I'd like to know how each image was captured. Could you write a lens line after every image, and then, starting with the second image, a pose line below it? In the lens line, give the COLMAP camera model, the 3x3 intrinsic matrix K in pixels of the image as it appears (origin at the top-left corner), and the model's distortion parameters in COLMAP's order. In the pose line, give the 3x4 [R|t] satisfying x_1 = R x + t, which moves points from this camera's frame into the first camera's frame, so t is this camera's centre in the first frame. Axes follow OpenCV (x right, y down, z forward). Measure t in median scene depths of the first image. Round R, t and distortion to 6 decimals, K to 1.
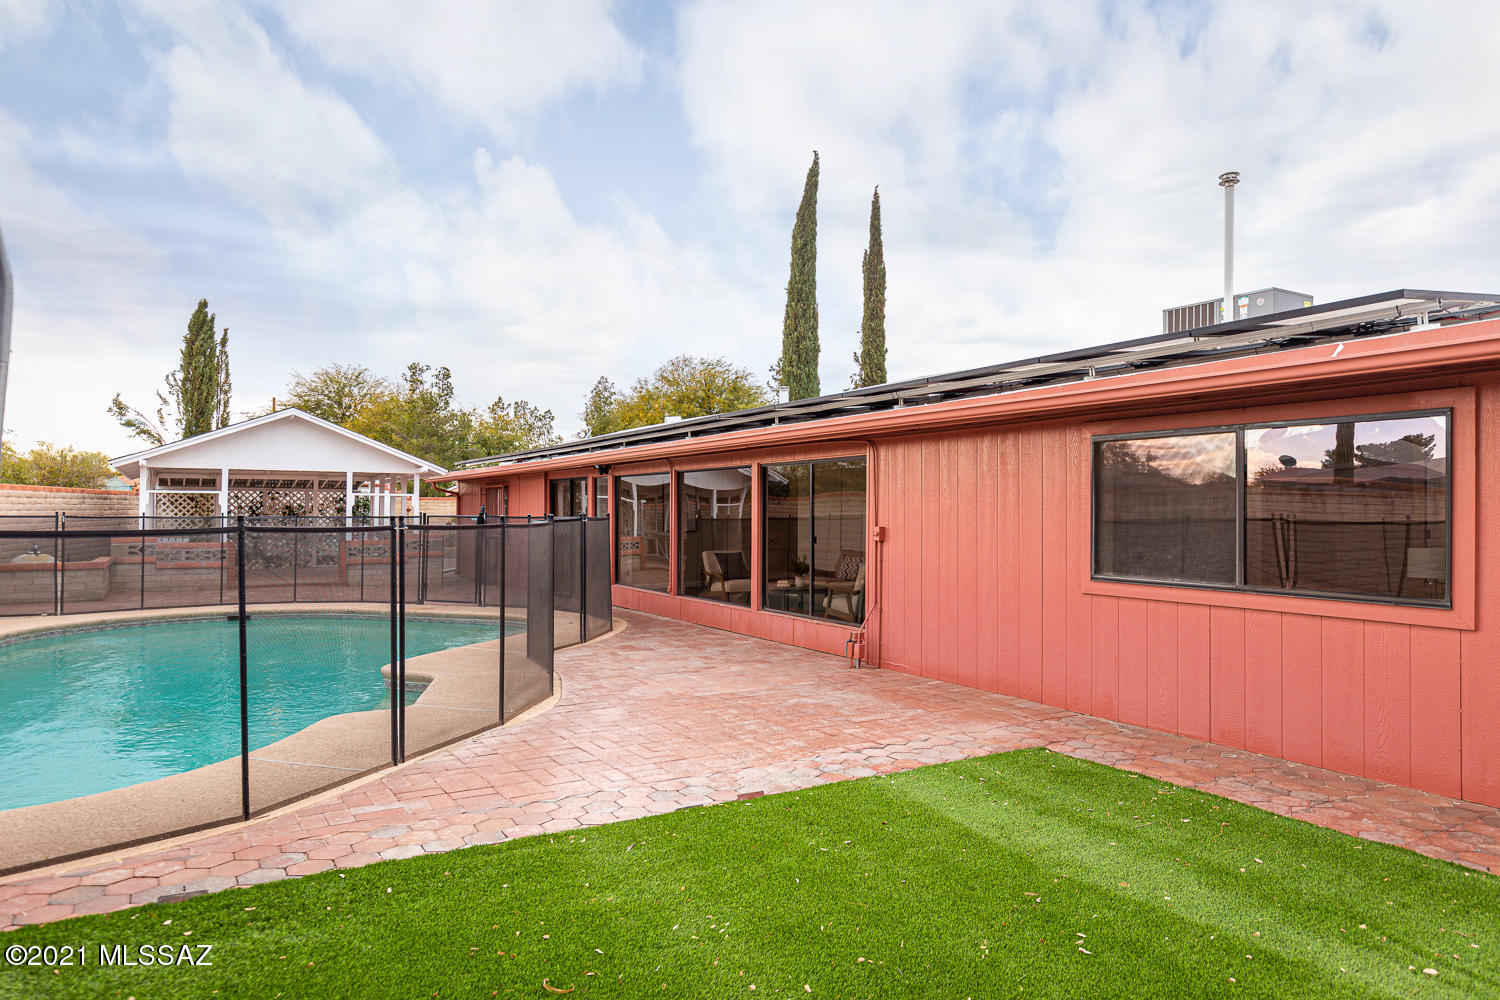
lens RADIAL K [[946.8, 0, 755.4], [0, 946.8, 507.5], [0, 0, 1]] dist [0.002713, 0.001527]
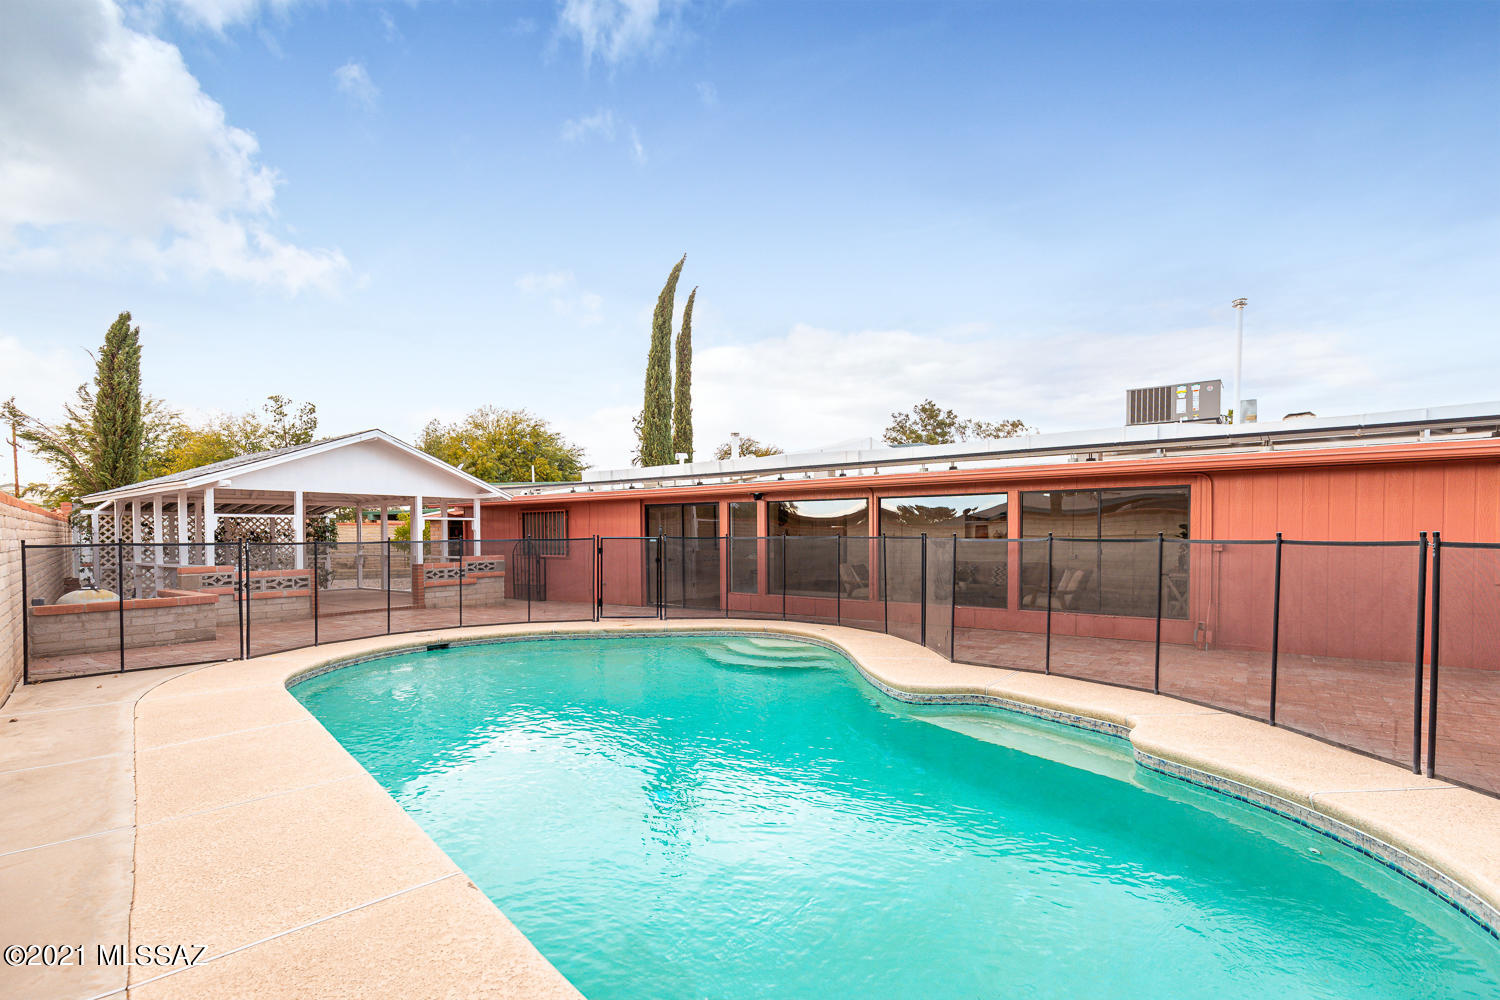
lens RADIAL K [[693.5, 0, 753.0], [0, 693.5, 552.3], [0, 0, 1]] dist [0.001923, 0.006704]
pose [[0.921795, -0.020594, 0.387130, -0.360929], [0.008217, 0.999402, 0.033598, 0.000000], [-0.387590, -0.027789, 0.921413, 0.161894]]
